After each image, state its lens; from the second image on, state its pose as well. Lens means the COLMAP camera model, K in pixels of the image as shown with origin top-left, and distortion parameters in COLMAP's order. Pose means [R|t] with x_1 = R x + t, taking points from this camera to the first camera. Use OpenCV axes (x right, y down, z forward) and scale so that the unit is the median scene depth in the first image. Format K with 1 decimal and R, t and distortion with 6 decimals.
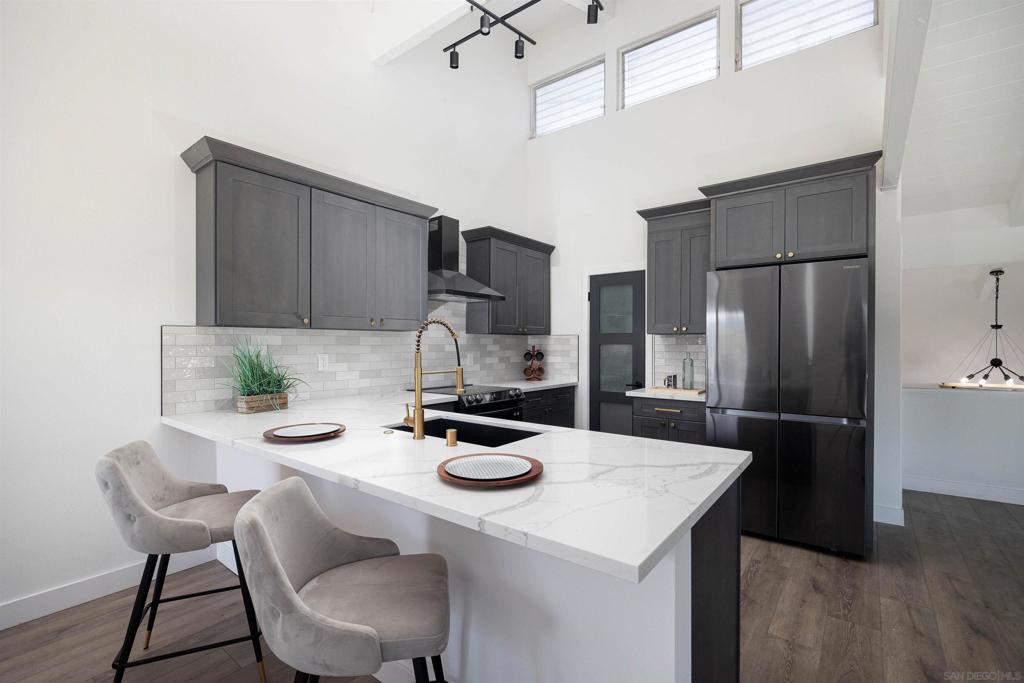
lens RADIAL K [[451.4, 0, 518.3], [0, 451.4, 341.5], [0, 0, 1]] dist [0.004992, 0.000353]
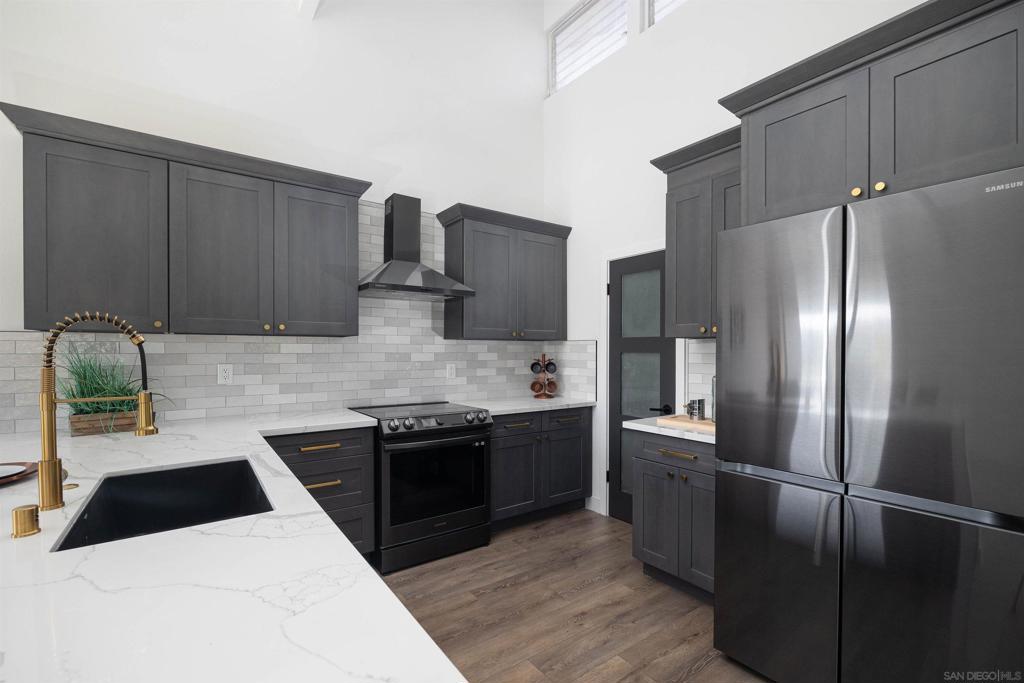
lens RADIAL K [[451.4, 0, 507.9], [0, 451.4, 348.7], [0, 0, 1]] dist [0.004992, 0.000353]
pose [[0.957271, -0.001637, -0.289189, 0.217679], [0.001523, 0.999999, -0.000622, 0.000184], [0.289189, 0.000155, 0.957272, 0.233776]]
